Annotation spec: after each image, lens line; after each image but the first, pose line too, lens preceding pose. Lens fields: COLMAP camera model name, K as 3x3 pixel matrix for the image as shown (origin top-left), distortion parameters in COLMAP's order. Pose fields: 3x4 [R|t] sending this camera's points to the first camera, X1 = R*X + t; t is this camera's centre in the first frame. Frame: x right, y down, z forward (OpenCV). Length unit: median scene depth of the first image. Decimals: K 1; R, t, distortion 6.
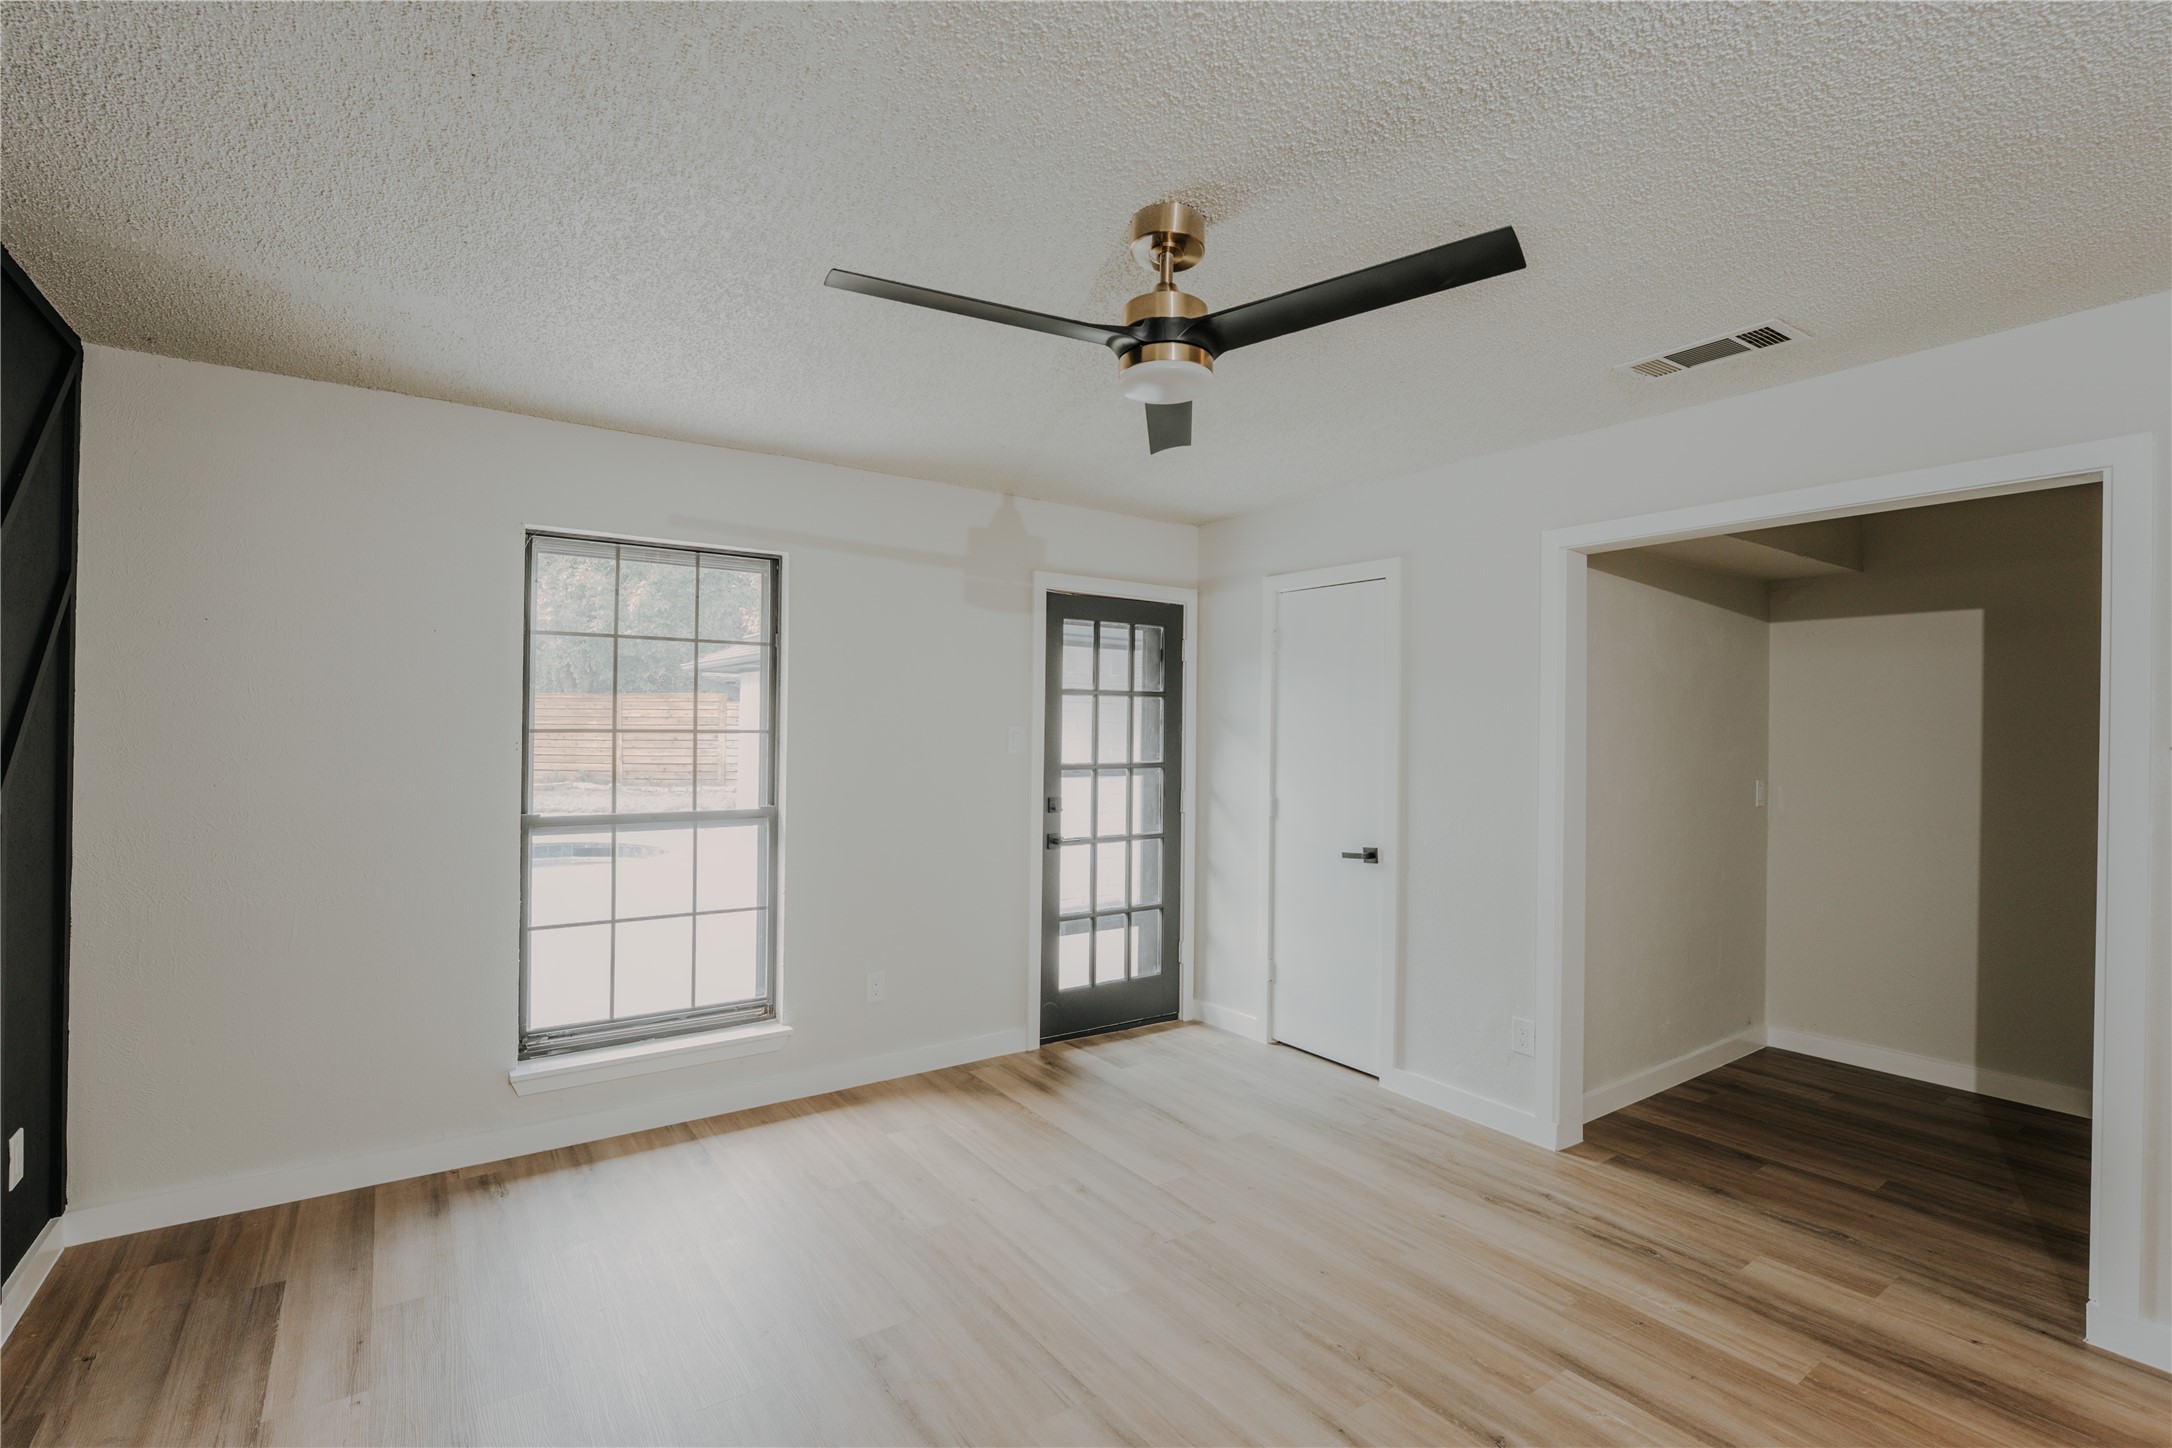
lens RADIAL K [[998.9, 0, 1072.4], [0, 998.9, 721.5], [0, 0, 1]] dist [-0.000643, -0.000659]
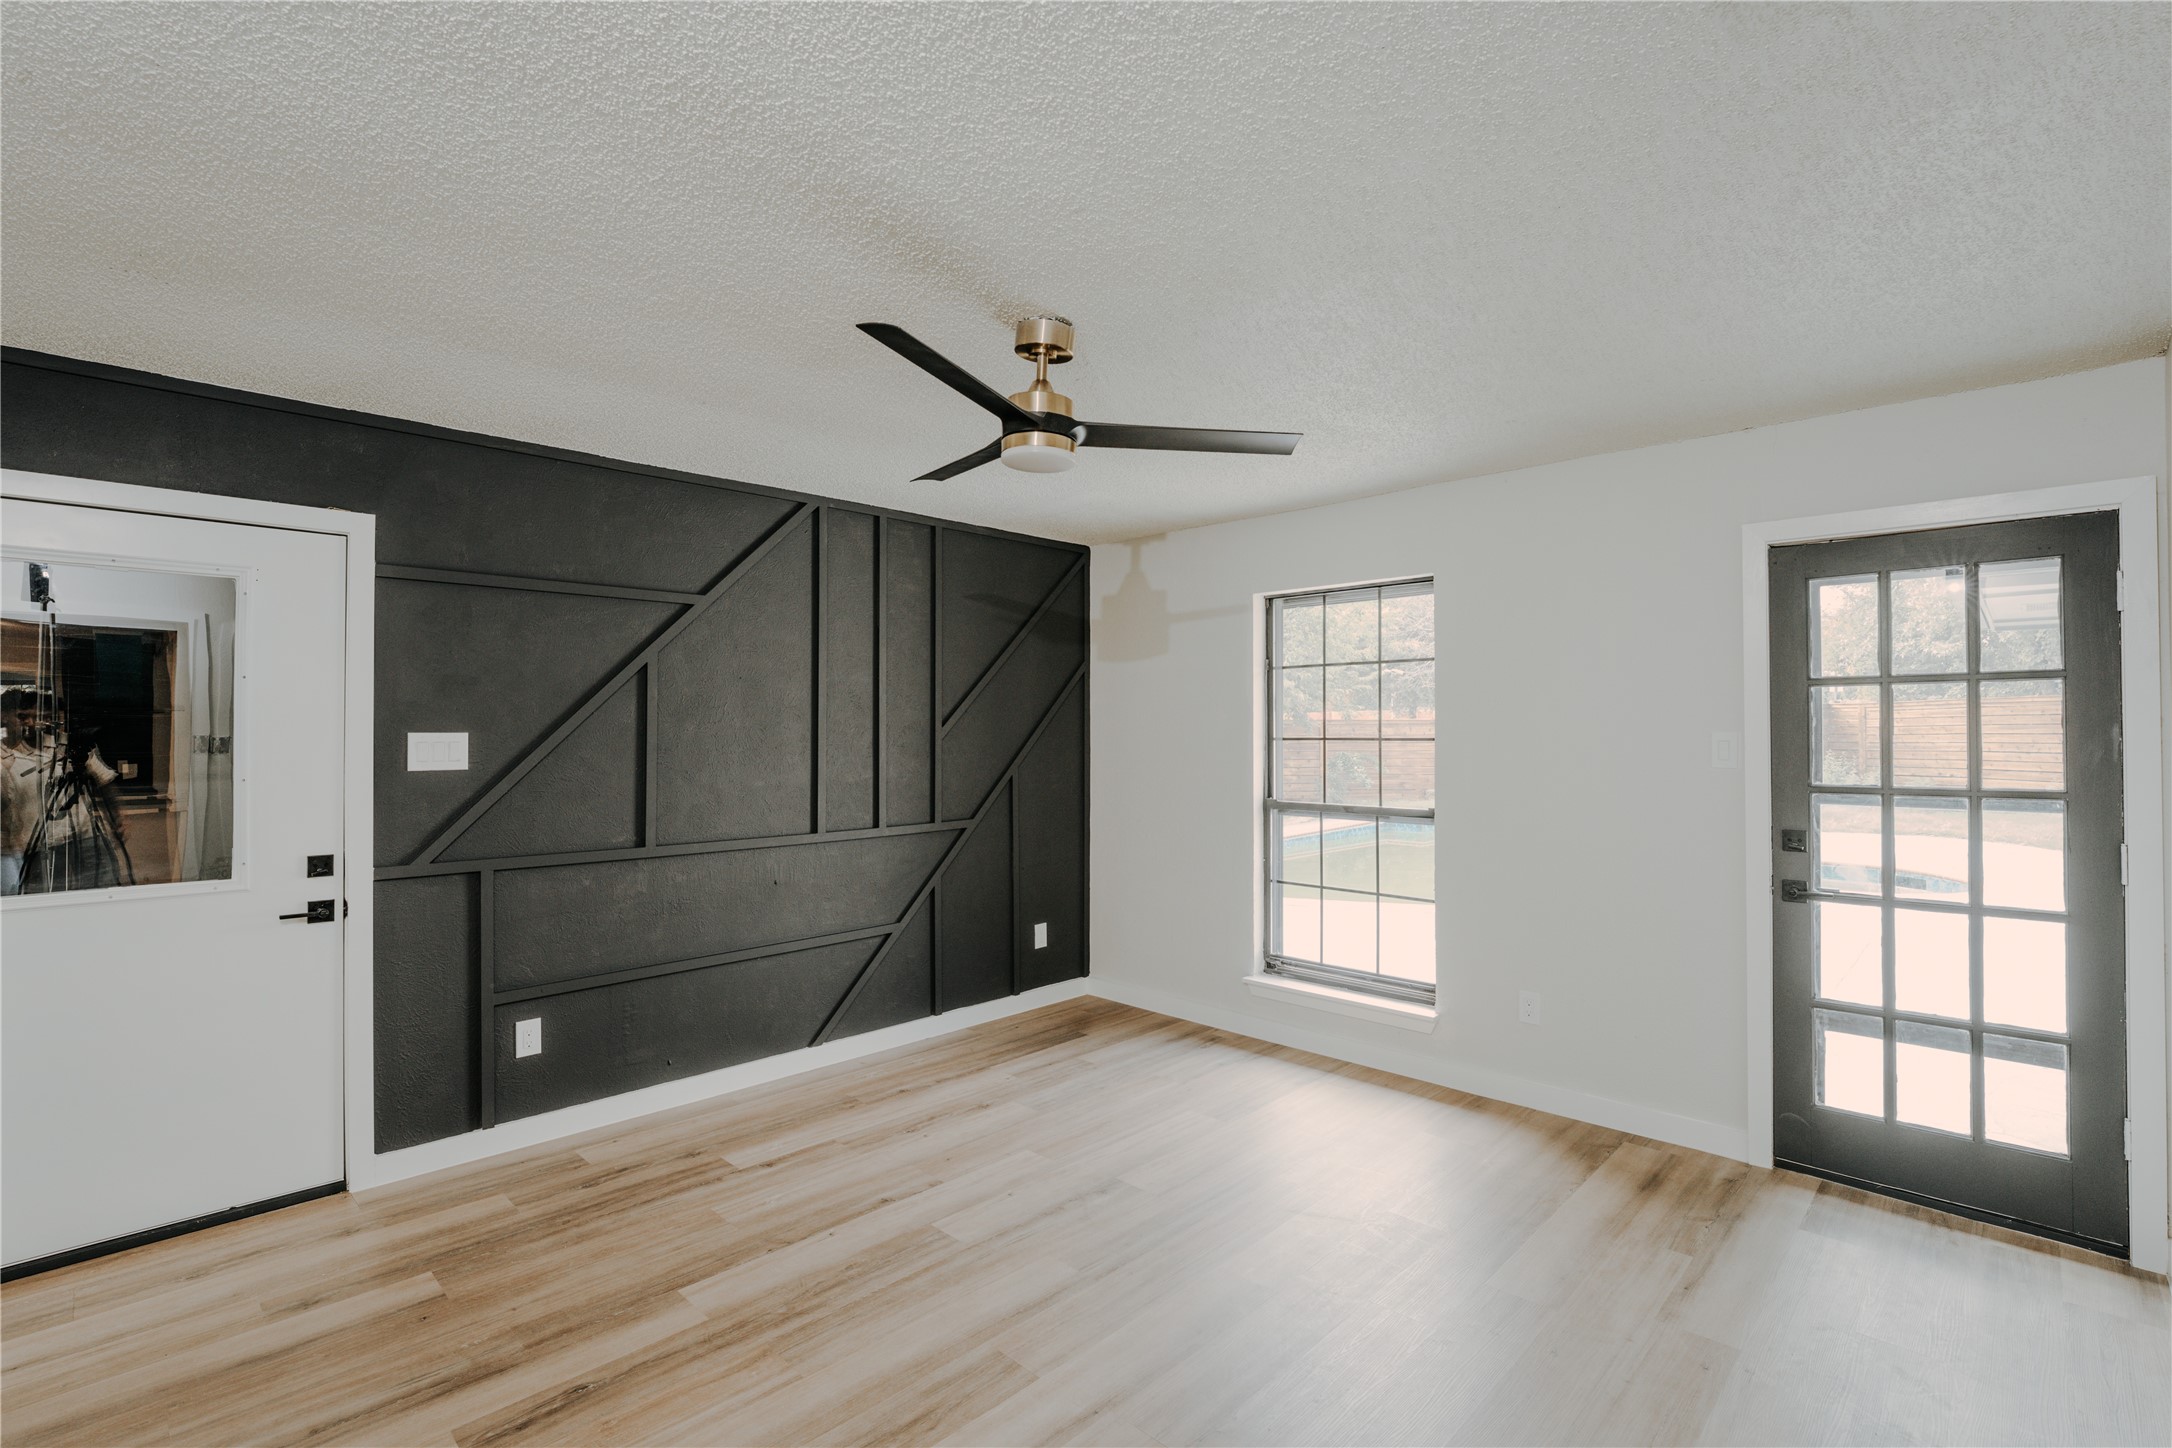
lens RADIAL K [[998.9, 0, 1072.4], [0, 998.9, 721.5], [0, 0, 1]] dist [-0.000643, -0.000659]
pose [[0.181446, -0.020273, -0.983192, 0.692915], [0.011845, 0.999760, -0.018429, 0.005804], [0.983330, -0.008302, 0.181642, 0.418378]]
